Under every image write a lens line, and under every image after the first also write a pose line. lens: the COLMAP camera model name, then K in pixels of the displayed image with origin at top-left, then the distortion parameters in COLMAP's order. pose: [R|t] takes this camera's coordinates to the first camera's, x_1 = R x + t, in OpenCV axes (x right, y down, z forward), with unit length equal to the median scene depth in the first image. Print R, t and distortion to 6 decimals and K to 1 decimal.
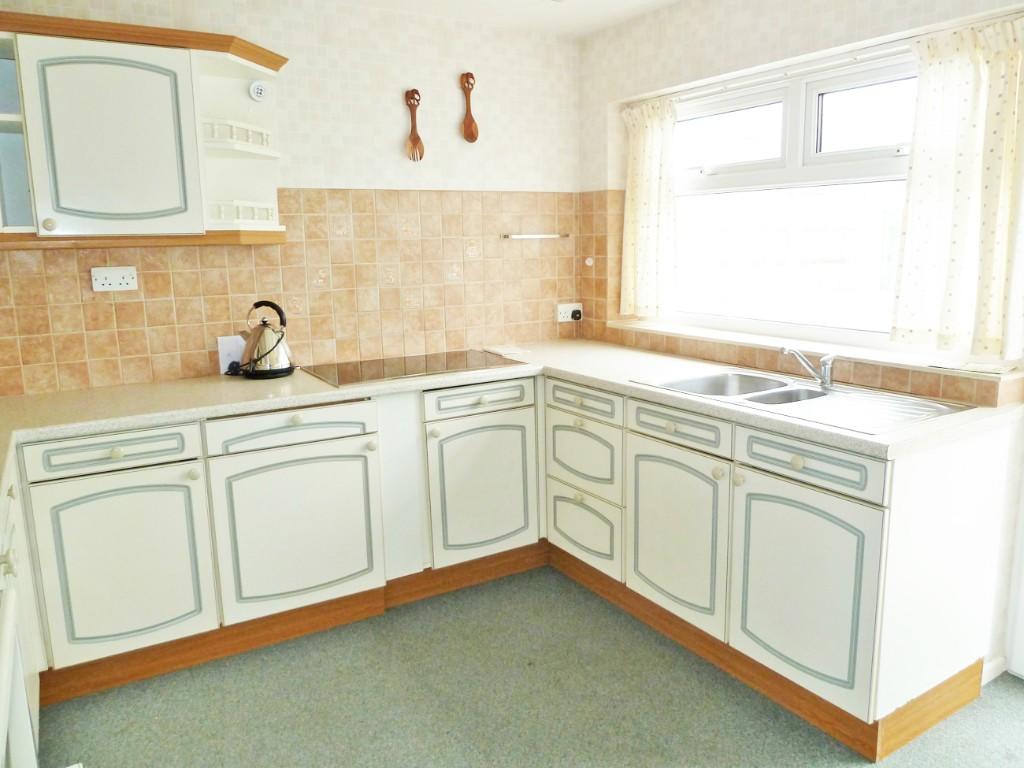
lens RADIAL K [[769.8, 0, 512.0], [0, 769.8, 384.0], [0, 0, 1]] dist [-0.020504, -0.006035]
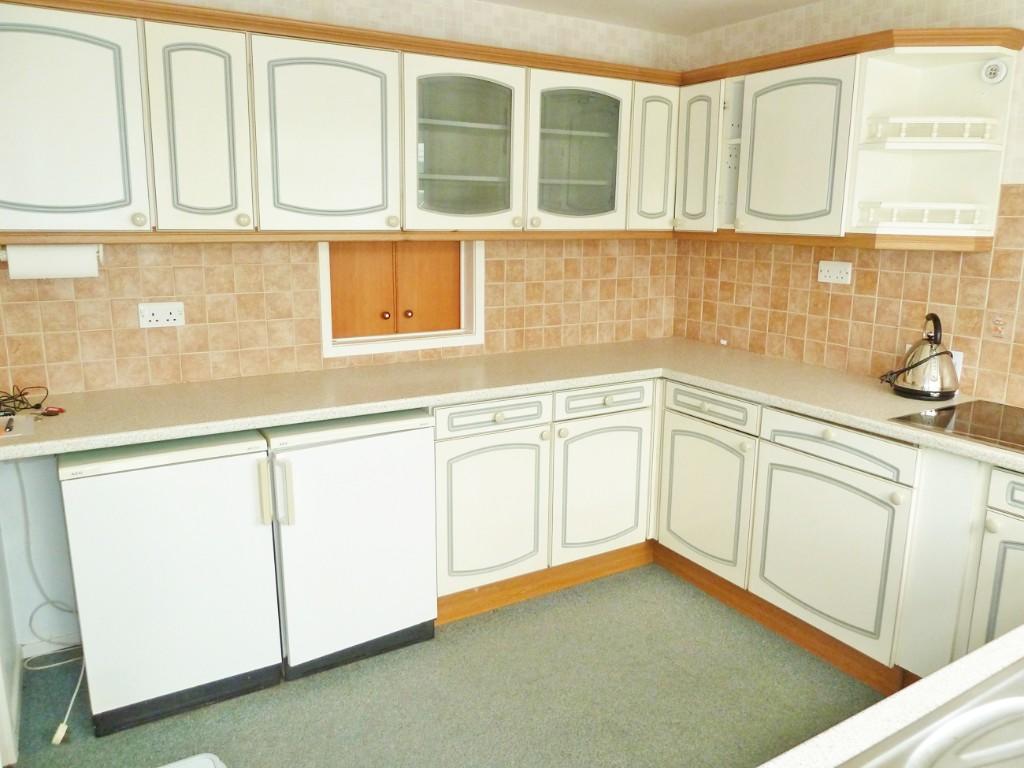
lens RADIAL K [[769.8, 0, 512.0], [0, 769.8, 384.0], [0, 0, 1]] dist [-0.020504, -0.006035]
pose [[-0.000037, 0.233156, -0.972439, 0.588208], [-0.196051, 0.953566, 0.228638, -0.144056], [0.980594, 0.190656, 0.045675, 0.520003]]
